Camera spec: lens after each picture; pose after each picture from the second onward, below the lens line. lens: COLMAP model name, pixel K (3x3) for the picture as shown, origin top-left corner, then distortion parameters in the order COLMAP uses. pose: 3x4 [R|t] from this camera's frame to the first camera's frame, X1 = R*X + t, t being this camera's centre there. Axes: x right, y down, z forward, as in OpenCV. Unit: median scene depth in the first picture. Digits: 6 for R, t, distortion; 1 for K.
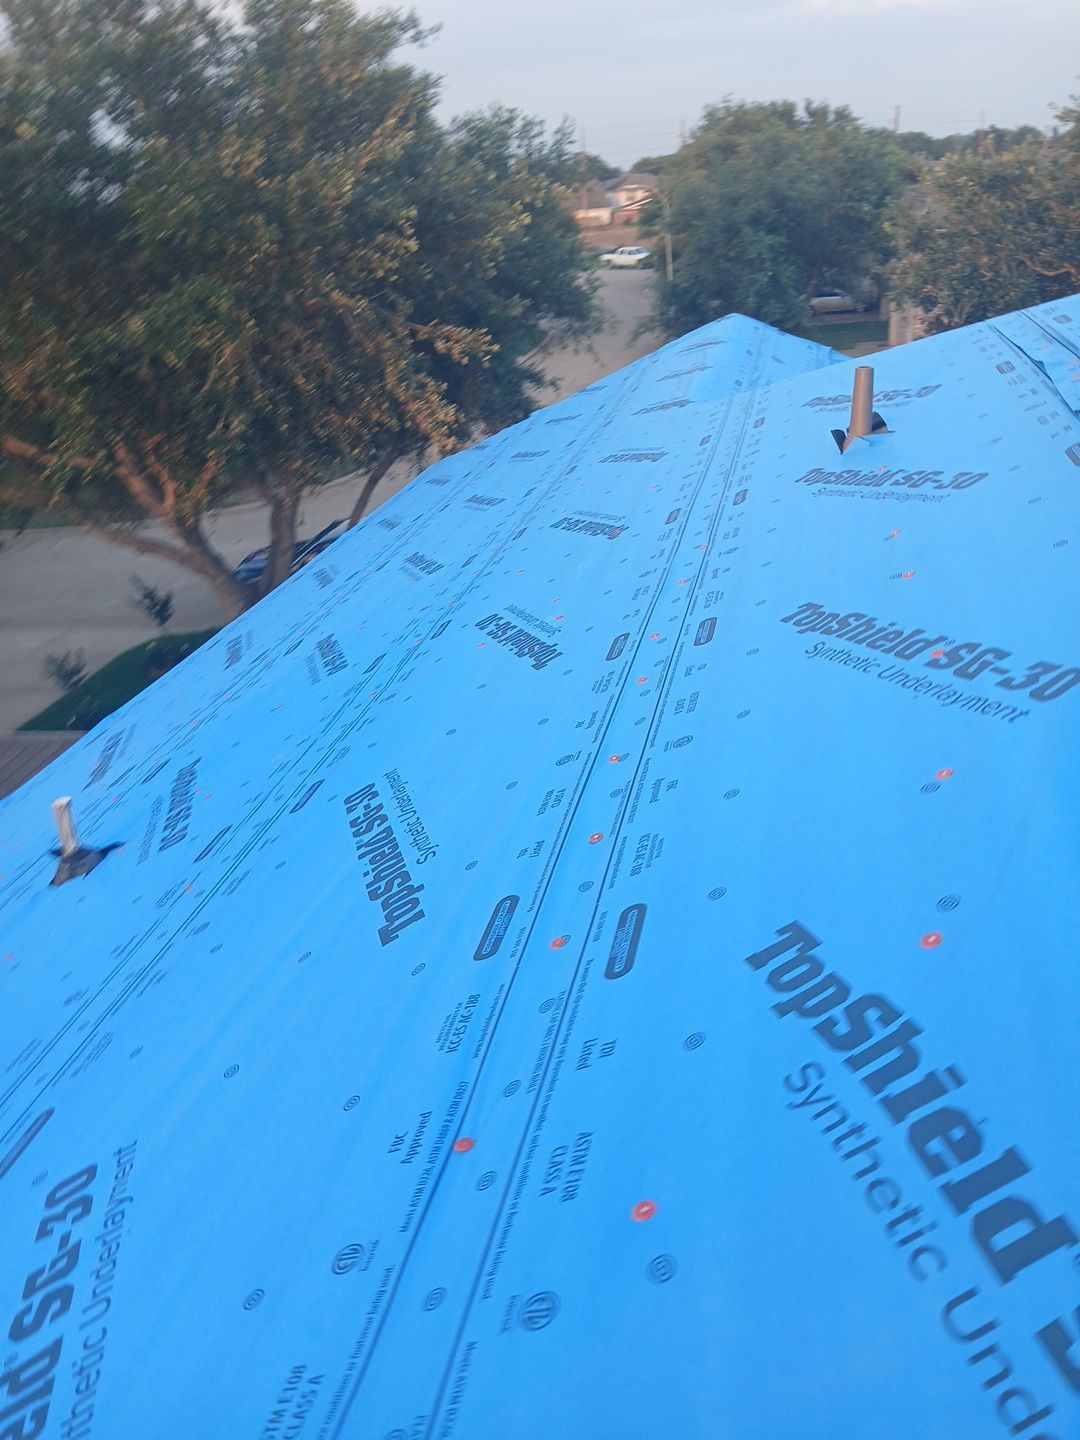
lens RADIAL K [[1103.1, 0, 544.0], [0, 1103.1, 744.9], [0, 0, 1]] dist [-0.003650, -0.050216]
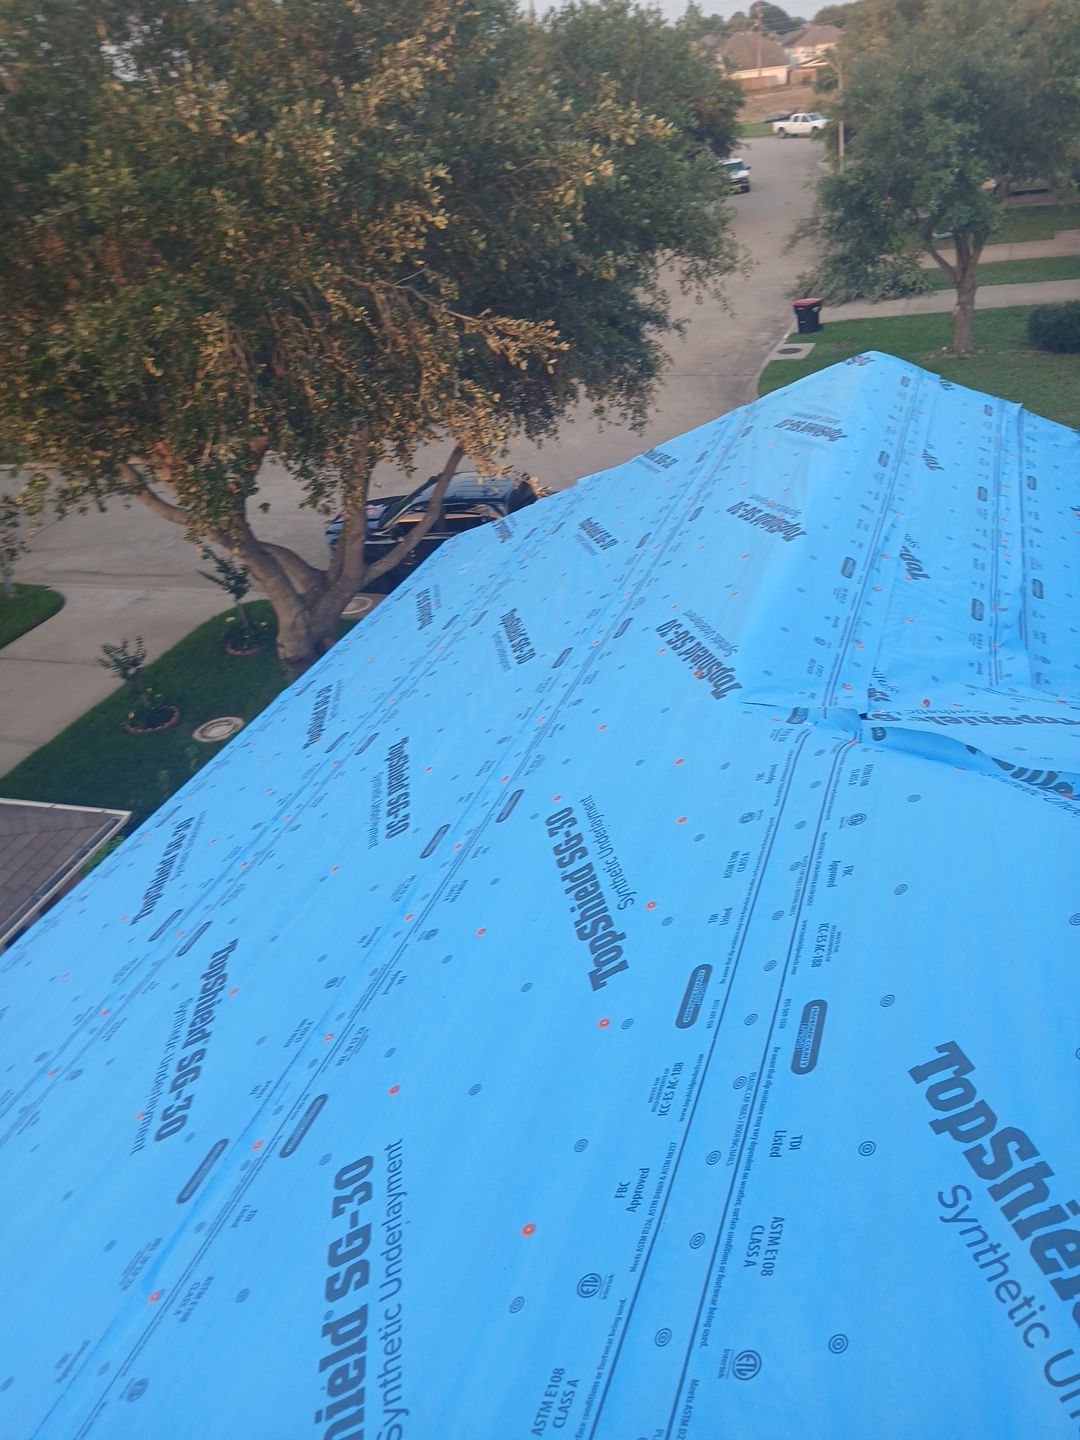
lens RADIAL K [[1103.1, 0, 526.2], [0, 1103.1, 730.5], [0, 0, 1]] dist [-0.003650, -0.050216]
pose [[0.988591, 0.042440, -0.144526, 0.020807], [-0.029731, 0.995589, 0.088988, -0.071313], [0.147665, -0.083676, 0.985491, 0.103102]]
